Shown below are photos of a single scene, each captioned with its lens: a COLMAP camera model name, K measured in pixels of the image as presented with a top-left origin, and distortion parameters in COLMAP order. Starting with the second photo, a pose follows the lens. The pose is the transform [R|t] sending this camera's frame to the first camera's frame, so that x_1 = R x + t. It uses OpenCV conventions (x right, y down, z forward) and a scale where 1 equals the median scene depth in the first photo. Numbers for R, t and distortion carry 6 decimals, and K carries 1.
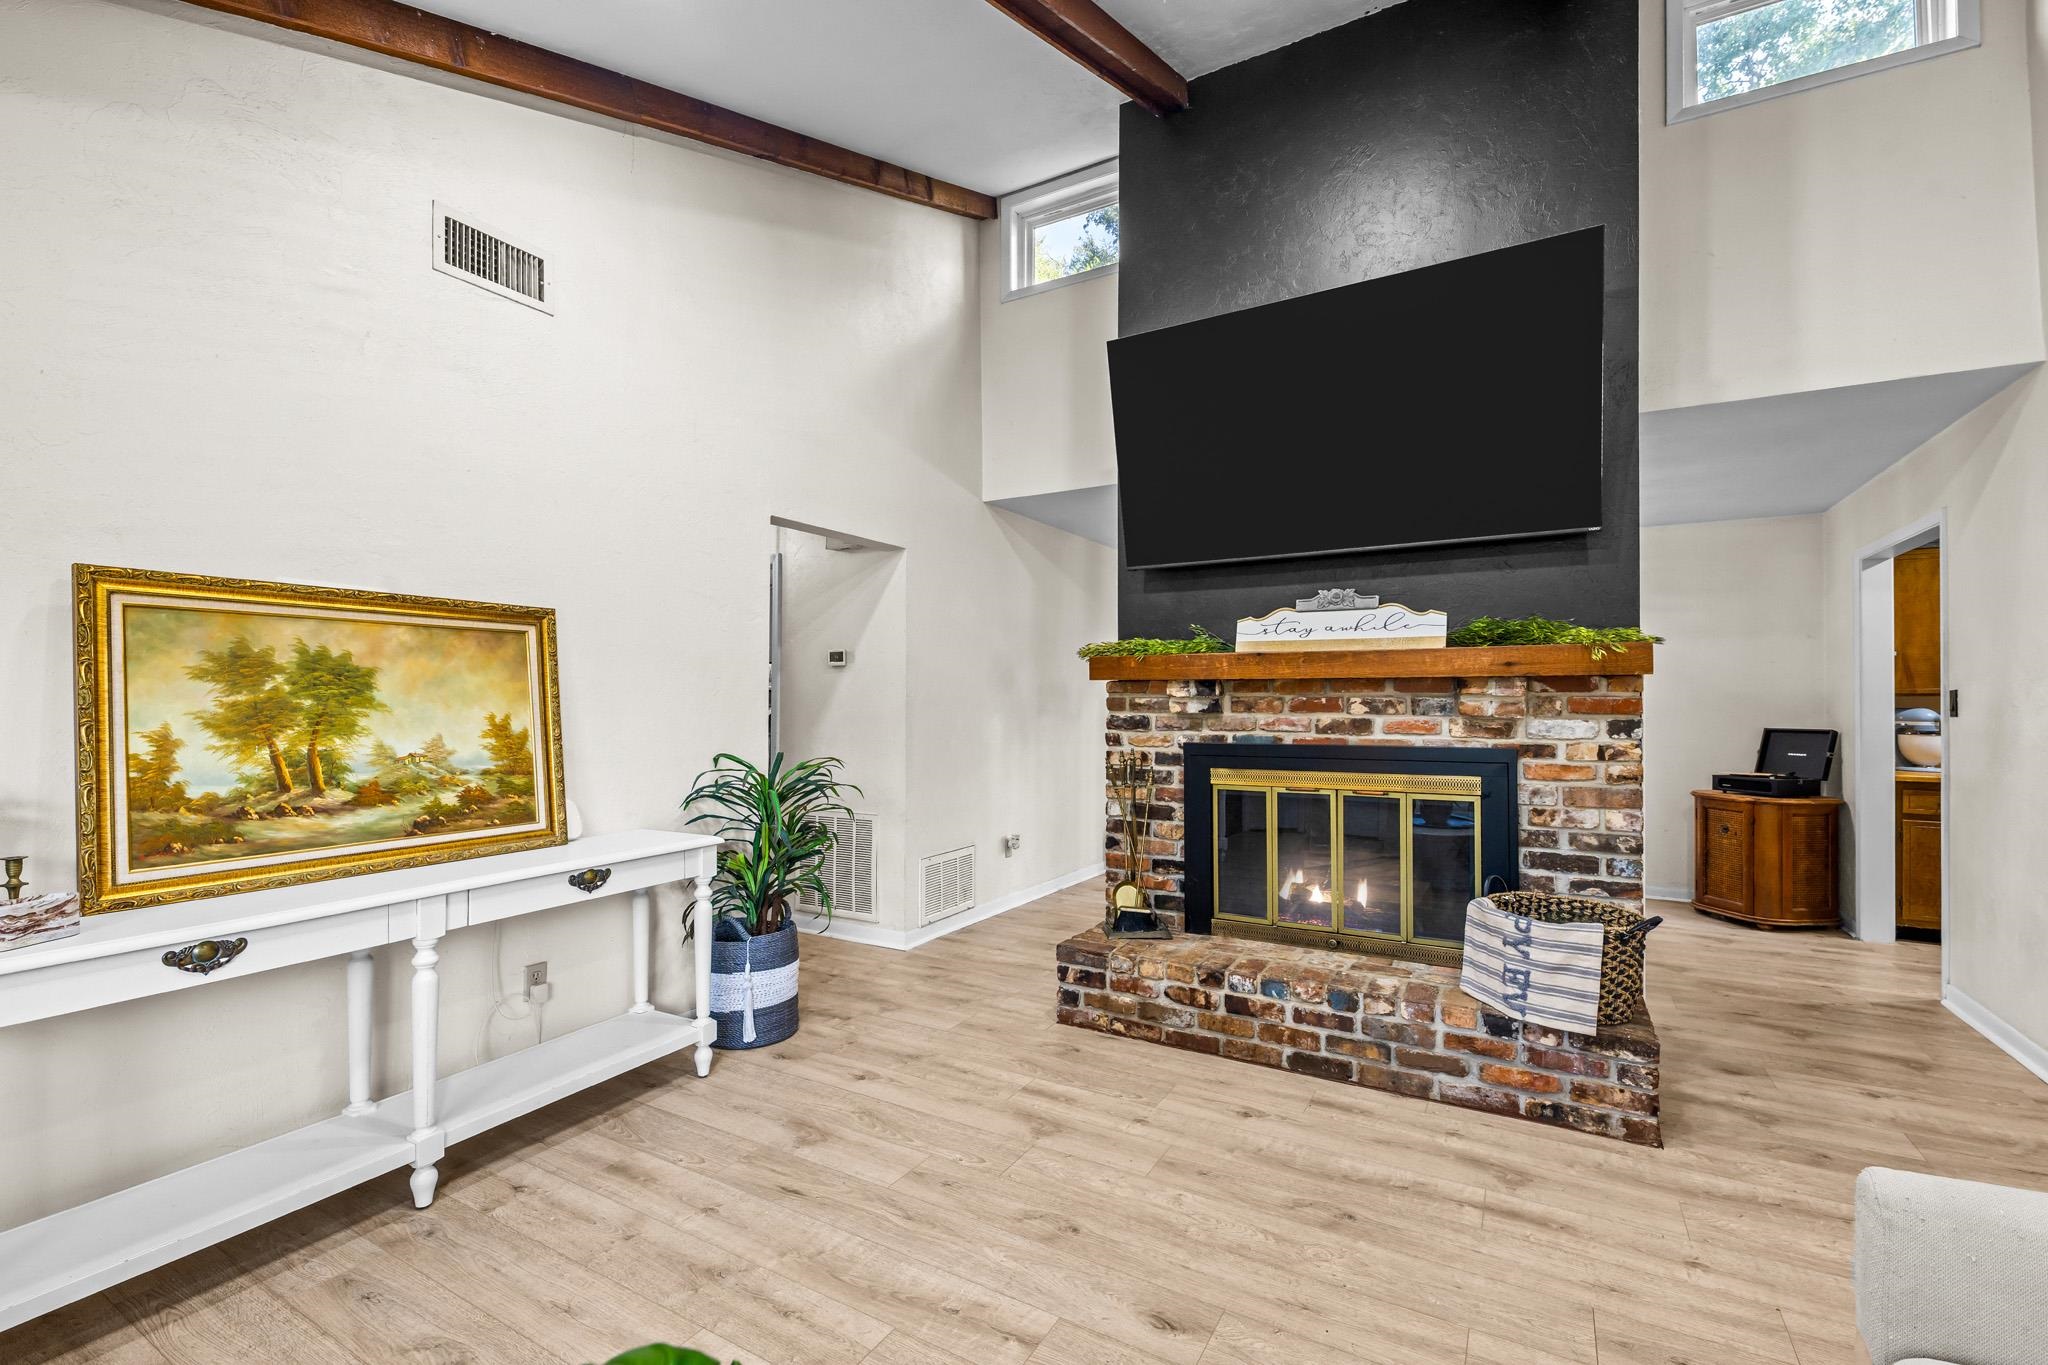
lens RADIAL K [[893.6, 0, 933.9], [0, 893.6, 696.1], [0, 0, 1]] dist [0.003136, 0.000646]
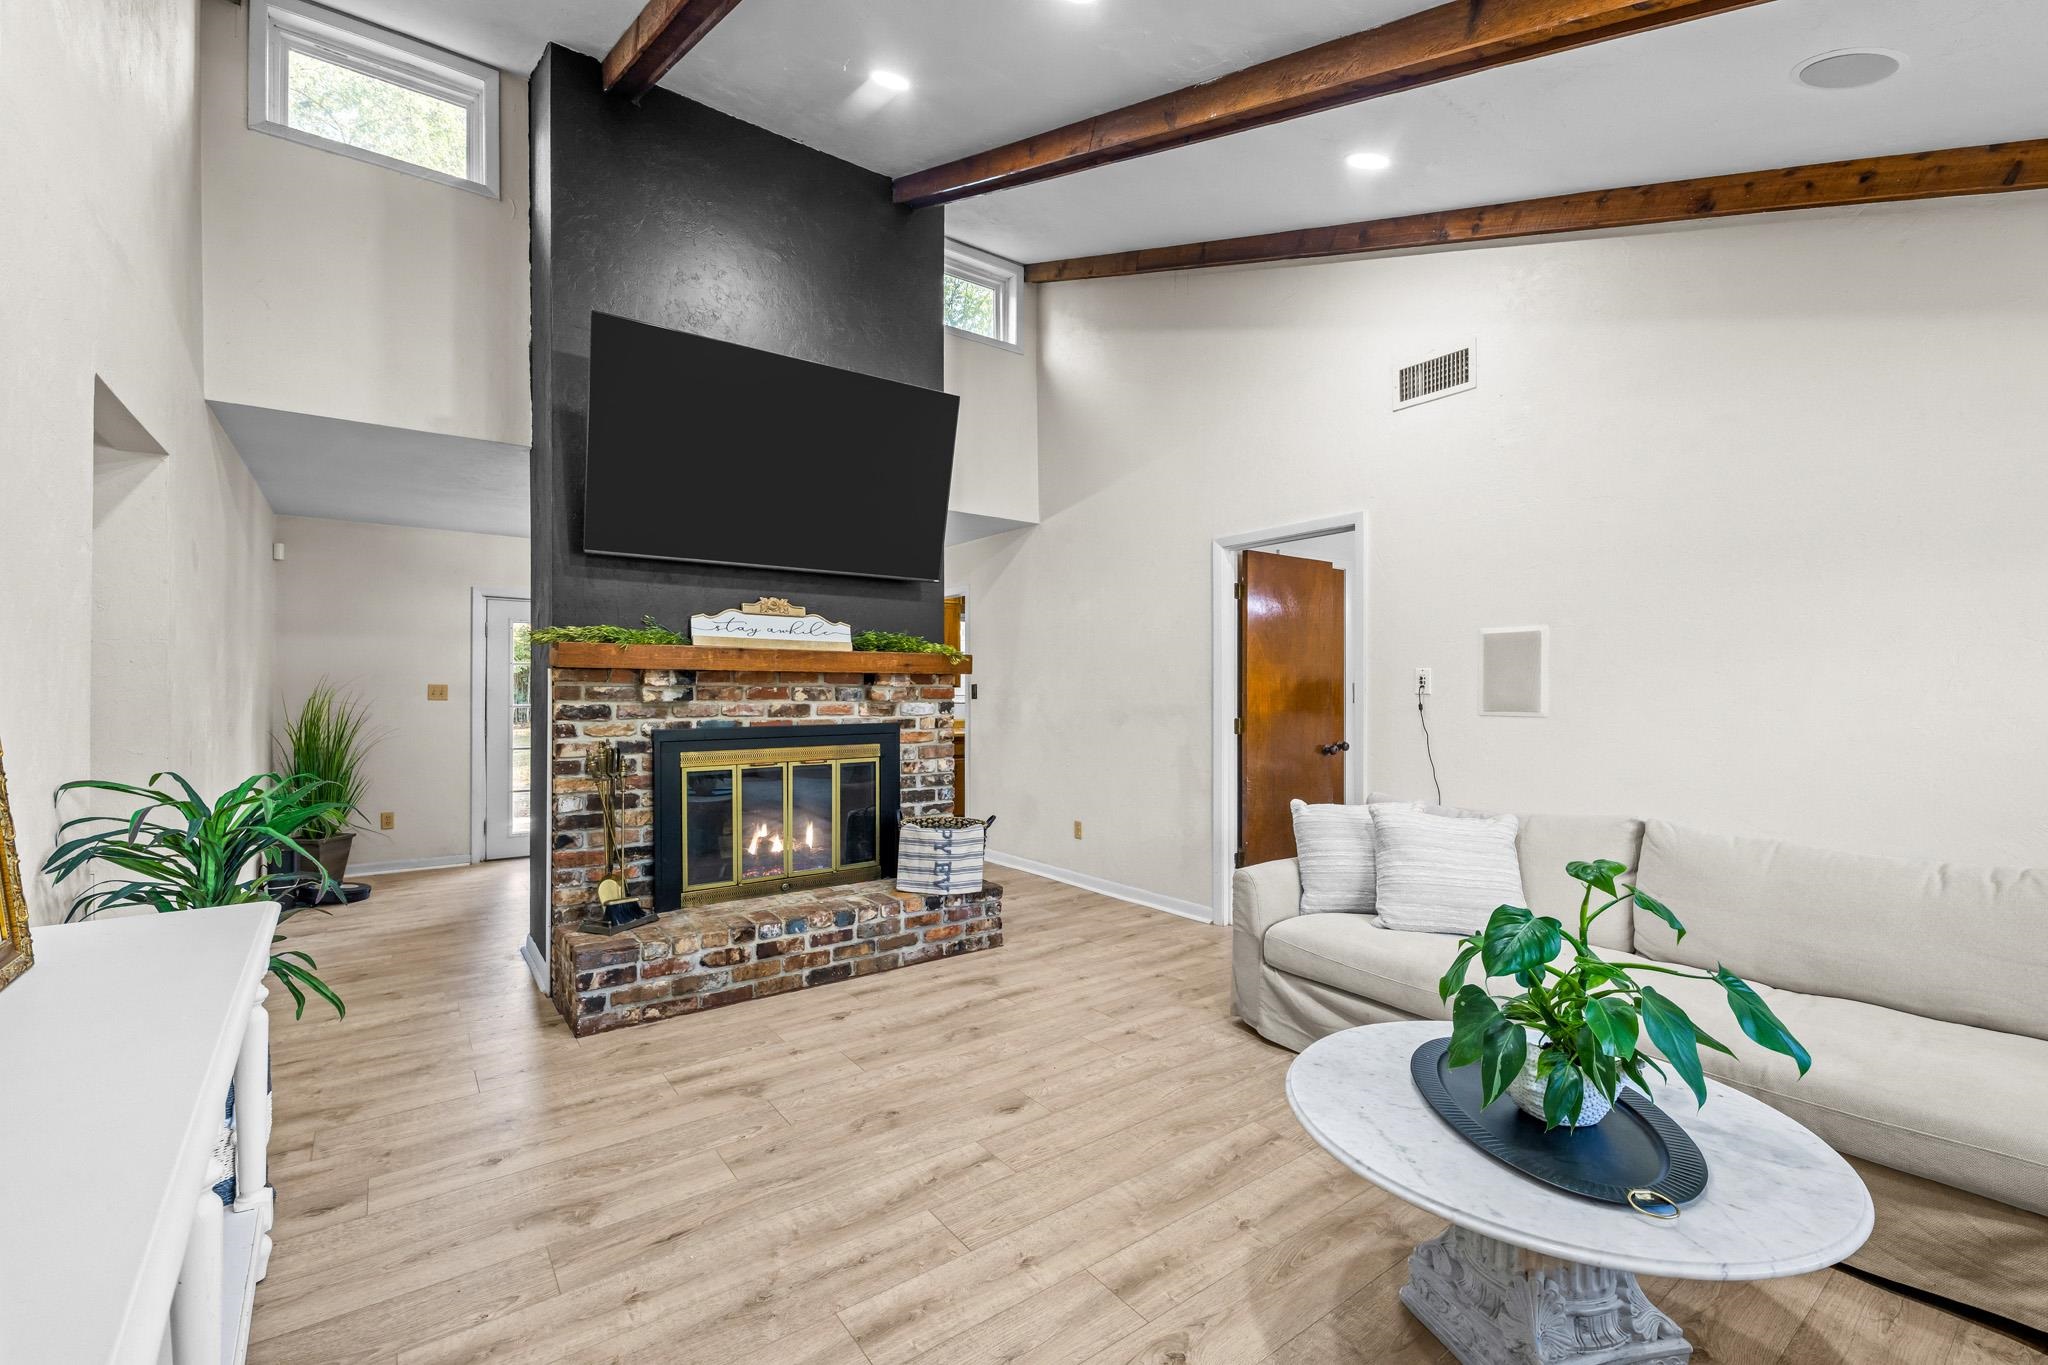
lens RADIAL K [[909.2, 0, 1051.6], [0, 909.2, 708.0], [0, 0, 1]] dist [0.010287, 0.000345]
pose [[0.331339, -0.013795, 0.943411, -0.620332], [-0.004259, 0.999861, 0.016116, 0.008699], [-0.943502, -0.009358, 0.331235, 0.245239]]
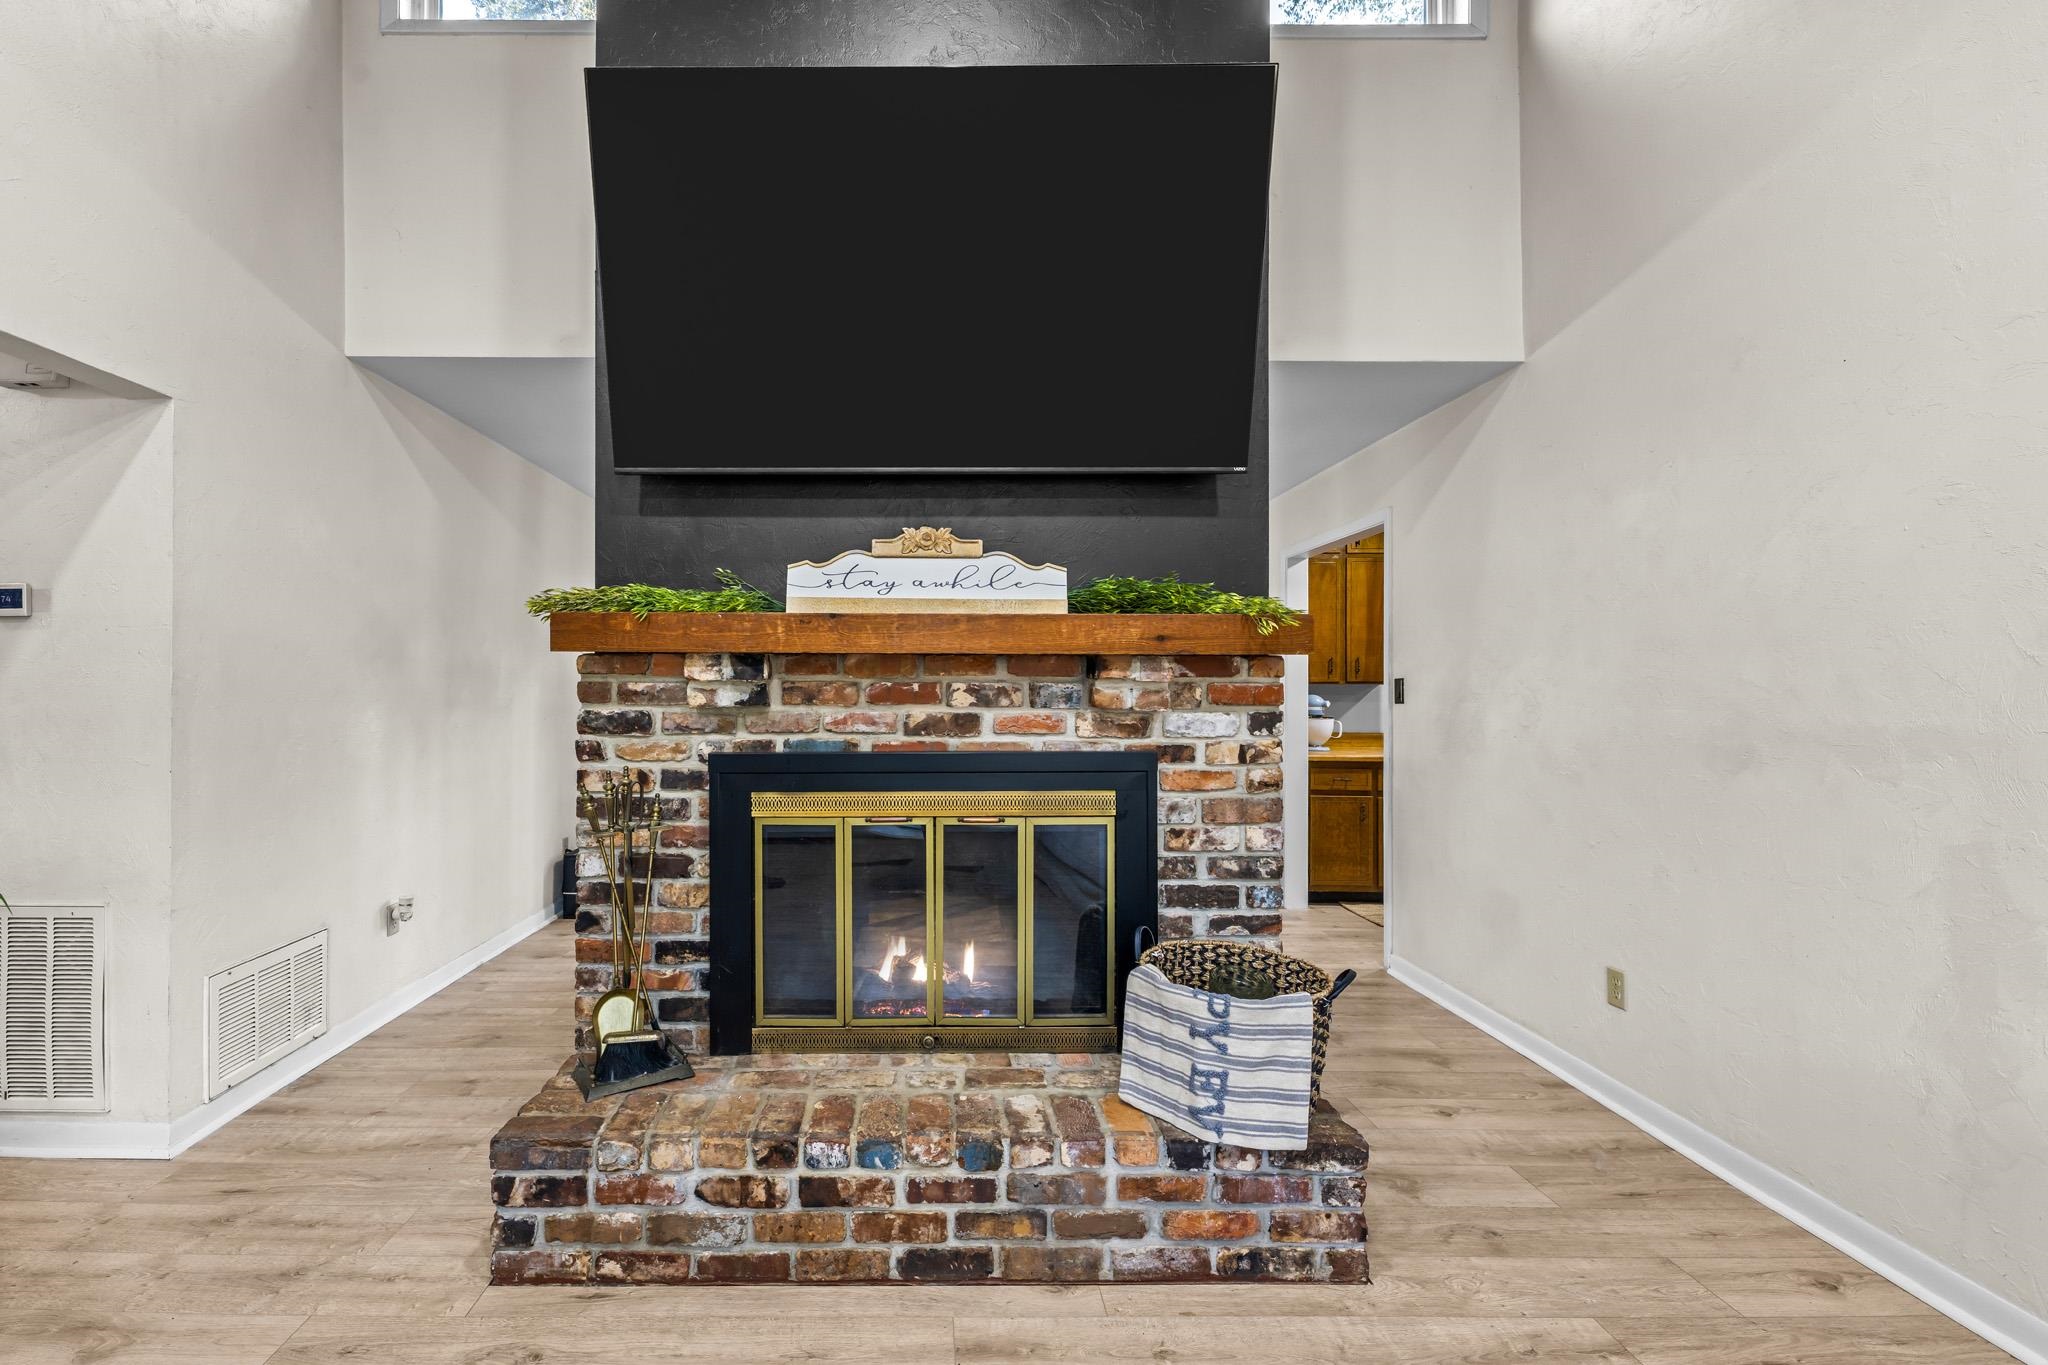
lens RADIAL K [[934.9, 0, 903.3], [0, 934.9, 687.5], [0, 0, 1]] dist [0.009861, -0.006224]
pose [[0.837296, 0.001753, 0.546747, 0.038420], [-0.005068, 0.999977, 0.004554, 0.002300], [-0.546726, -0.006584, 0.837286, 0.418422]]
